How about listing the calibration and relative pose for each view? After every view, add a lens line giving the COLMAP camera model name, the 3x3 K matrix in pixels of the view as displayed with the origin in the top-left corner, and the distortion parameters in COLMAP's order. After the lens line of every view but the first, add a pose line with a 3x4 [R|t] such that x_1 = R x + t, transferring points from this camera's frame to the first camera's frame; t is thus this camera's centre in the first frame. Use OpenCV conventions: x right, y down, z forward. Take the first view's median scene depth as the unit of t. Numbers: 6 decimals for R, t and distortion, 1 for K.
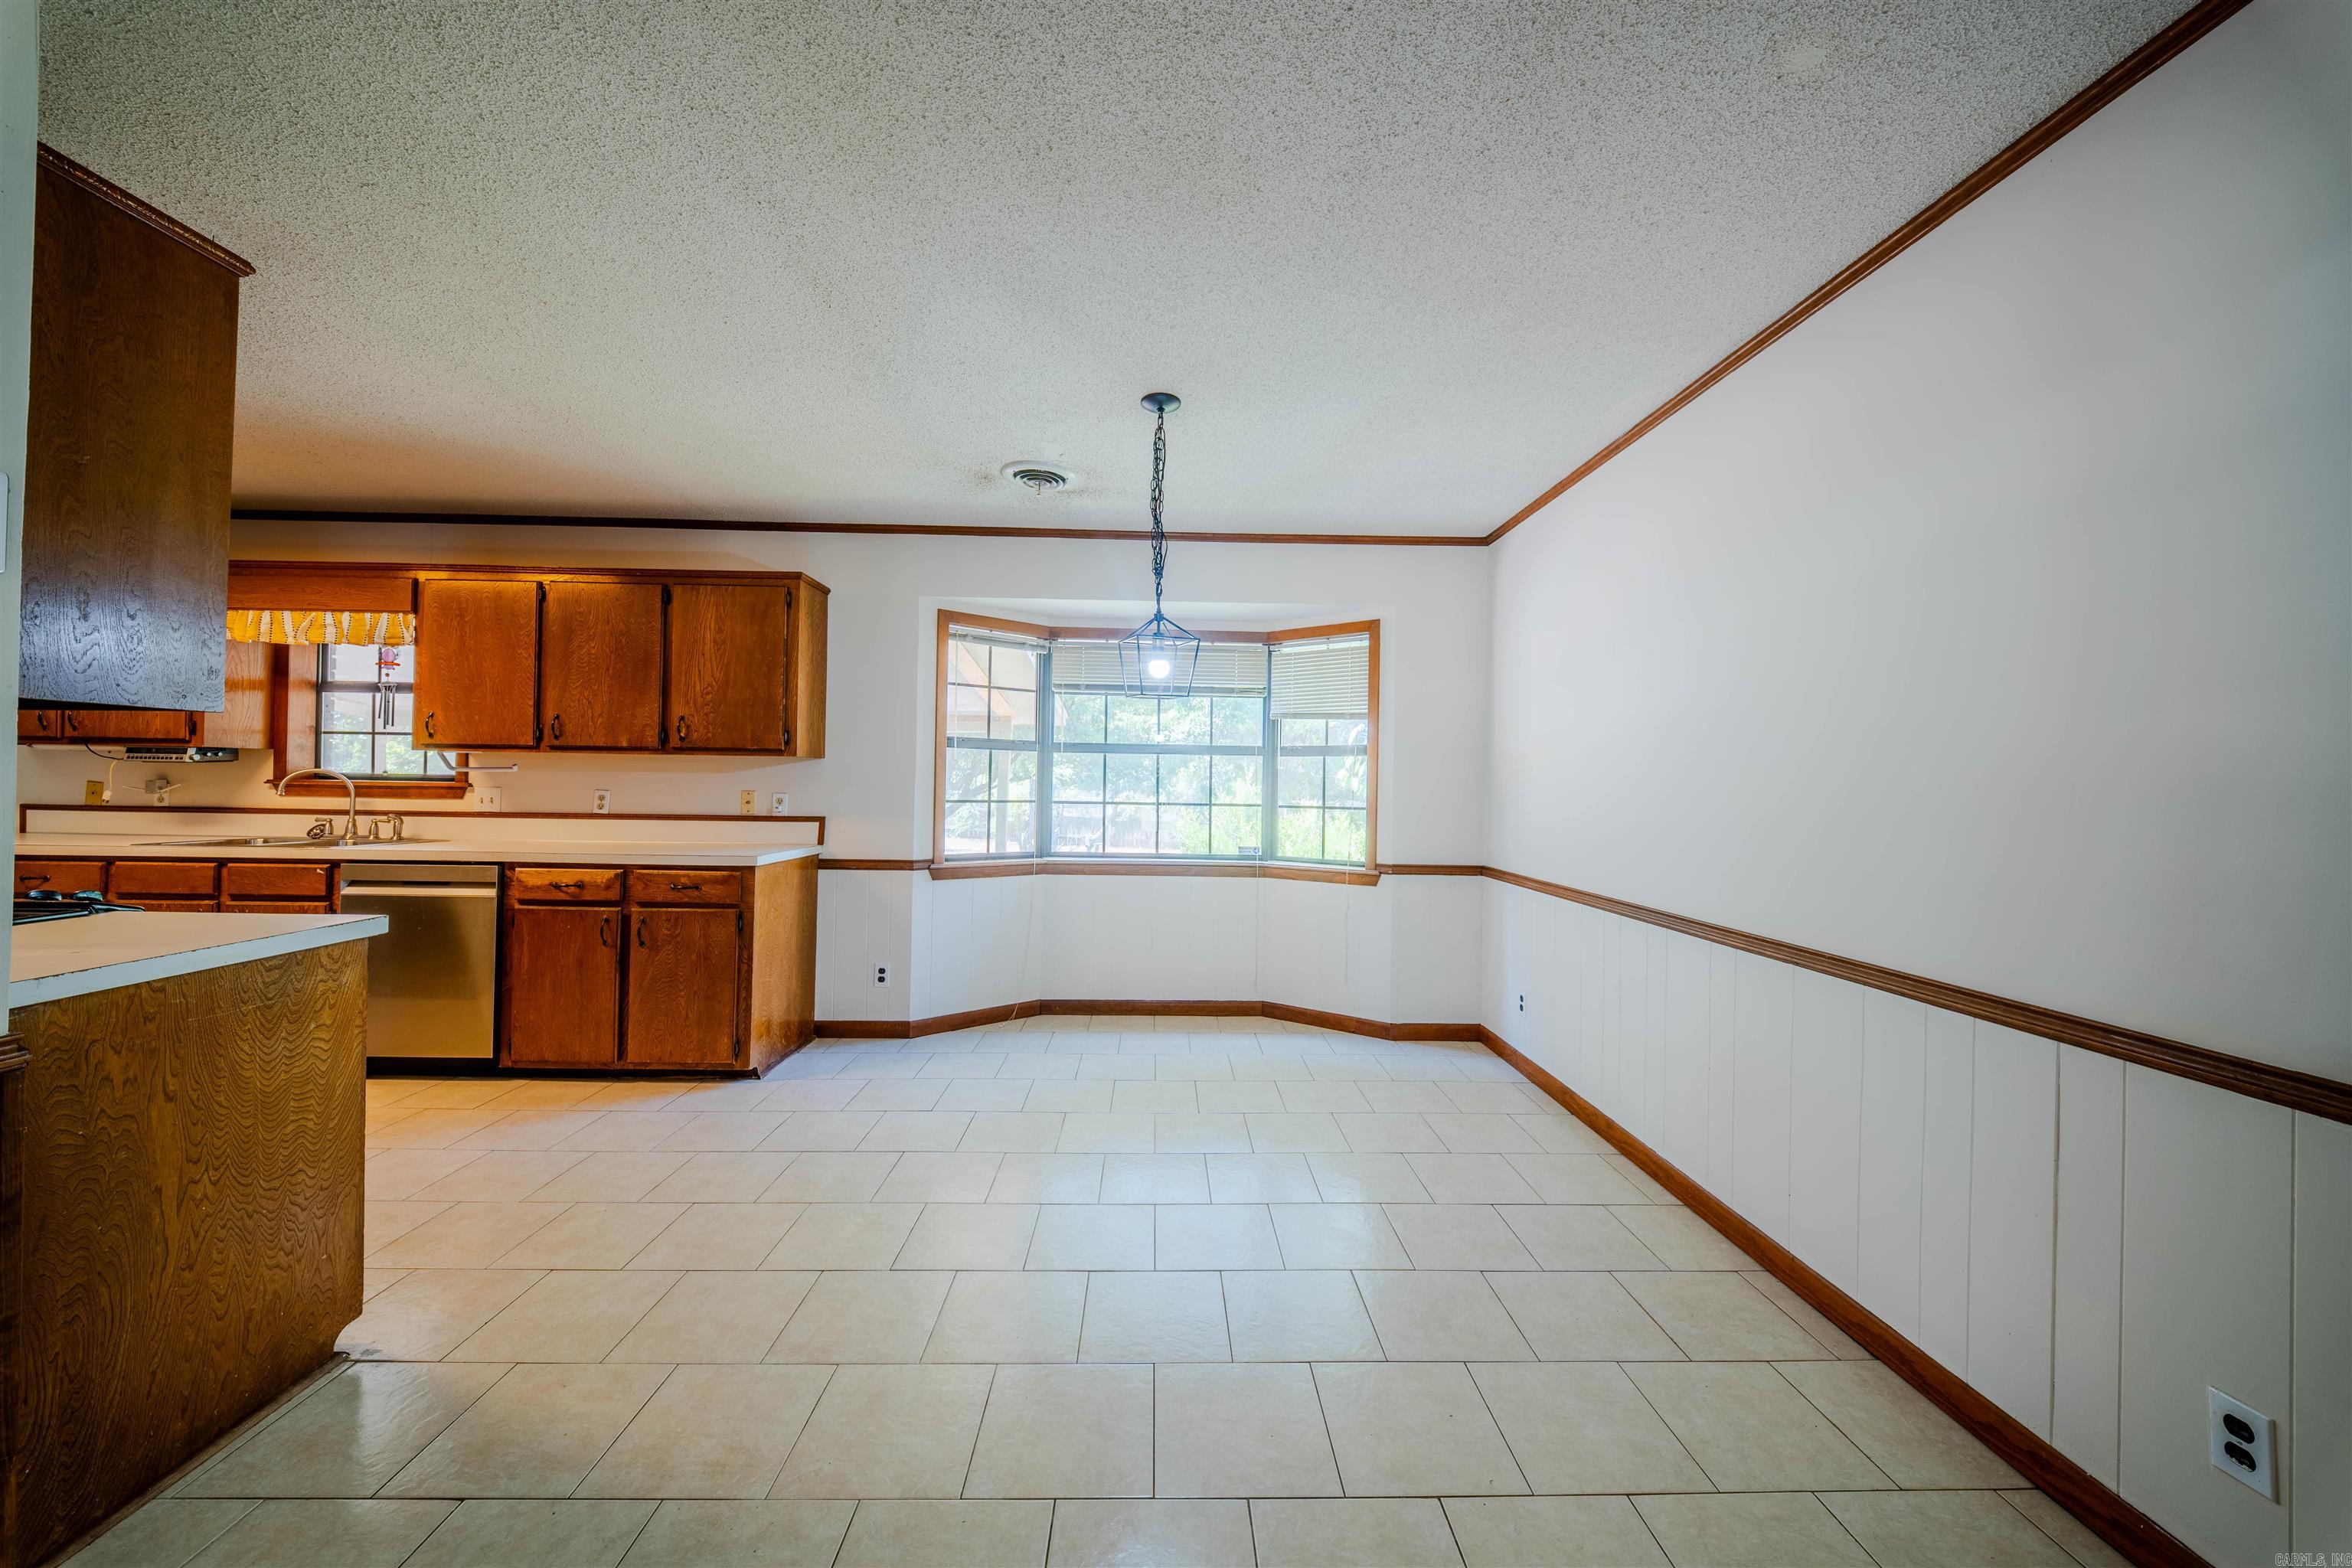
lens RADIAL K [[821.9, 0, 1179.8], [0, 821.9, 778.6], [0, 0, 1]] dist [0.010337, -0.007662]
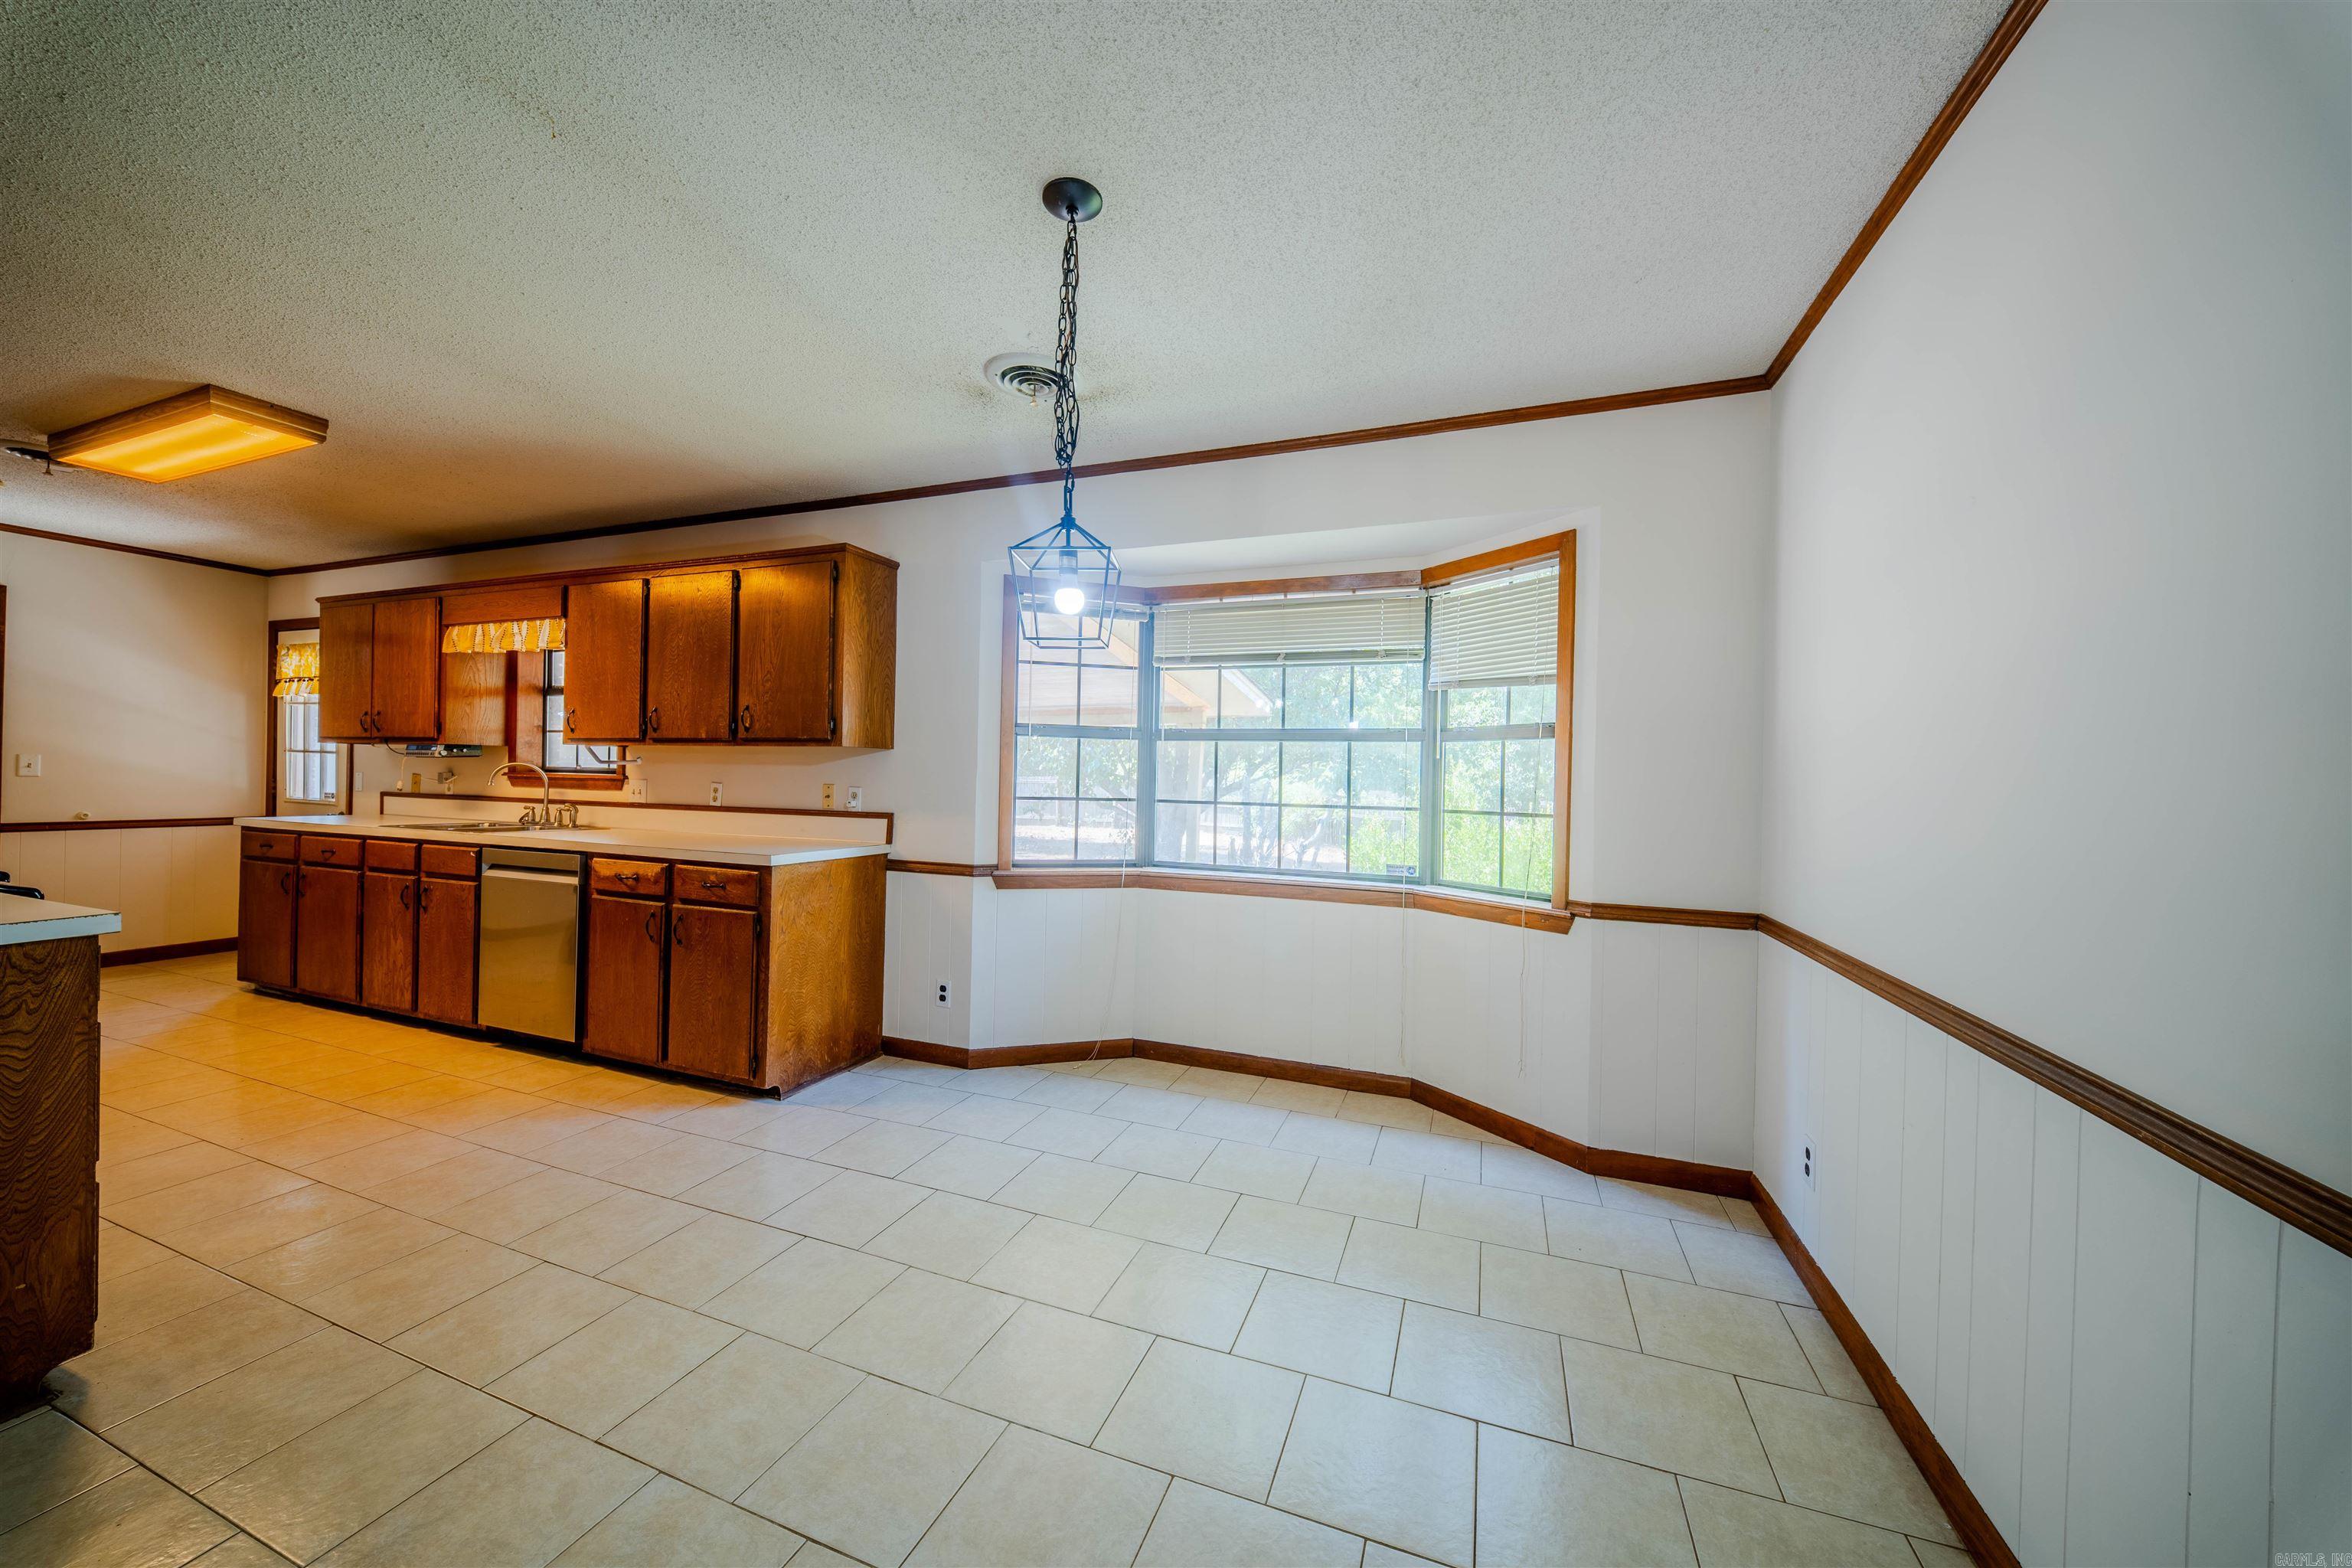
lens RADIAL K [[821.9, 0, 1179.8], [0, 821.9, 778.6], [0, 0, 1]] dist [0.010337, -0.007662]
pose [[0.925257, 0.003283, -0.379328, 0.214831], [-0.002785, 0.999994, 0.001861, 0.005676], [0.379332, -0.000666, 0.925261, 0.286984]]
